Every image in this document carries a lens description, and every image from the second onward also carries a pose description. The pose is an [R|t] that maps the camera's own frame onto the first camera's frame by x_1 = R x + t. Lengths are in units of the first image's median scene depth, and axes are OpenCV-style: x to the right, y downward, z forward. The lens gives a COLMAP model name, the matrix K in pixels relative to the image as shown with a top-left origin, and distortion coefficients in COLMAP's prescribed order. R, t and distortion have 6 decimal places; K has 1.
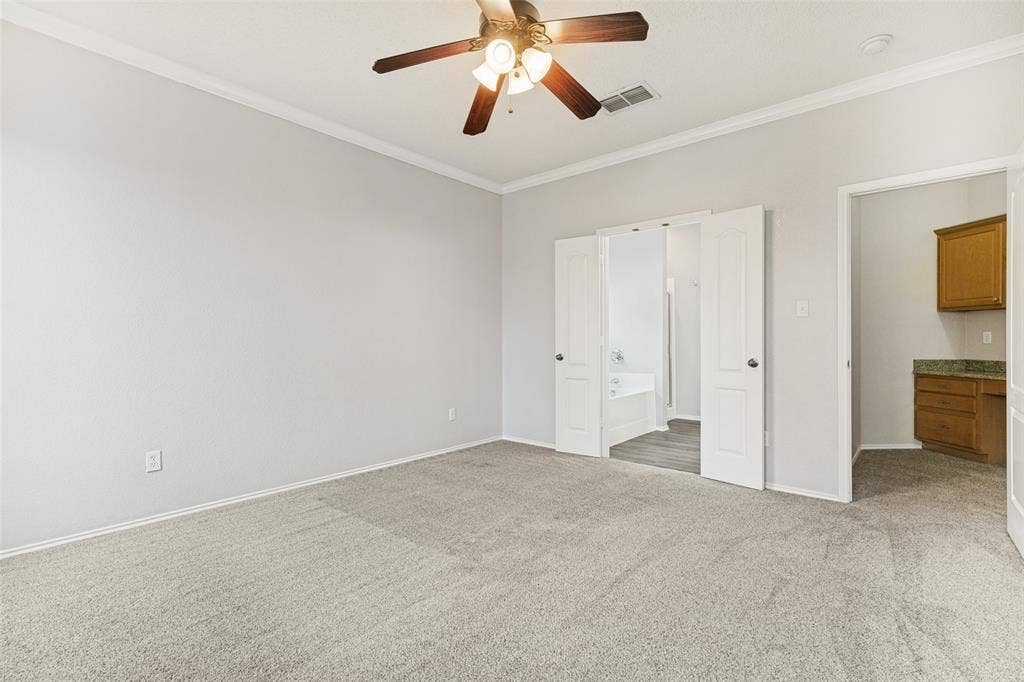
lens RADIAL K [[471.4, 0, 520.1], [0, 471.4, 335.9], [0, 0, 1]] dist [0.013577, -0.001498]
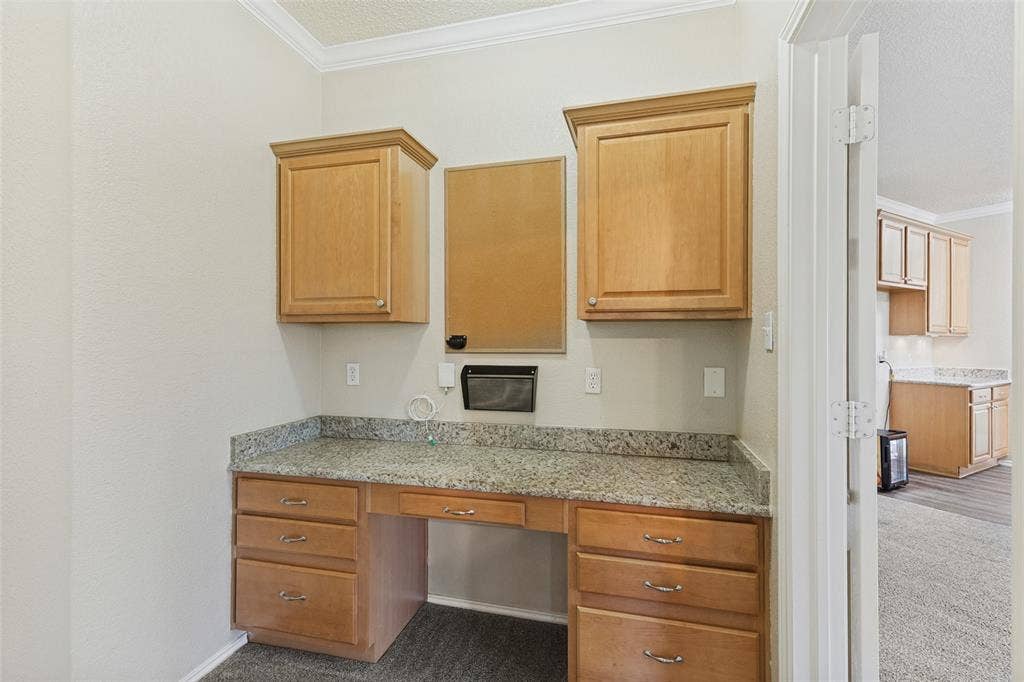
lens RADIAL K [[471.4, 0, 518.9], [0, 471.4, 335.9], [0, 0, 1]] dist [0.013577, -0.001498]
pose [[0.331525, 0.000948, 0.943446, 0.530229], [0.003322, 0.999992, -0.002173, -0.037556], [-0.943441, 0.003855, 0.331519, 0.636878]]
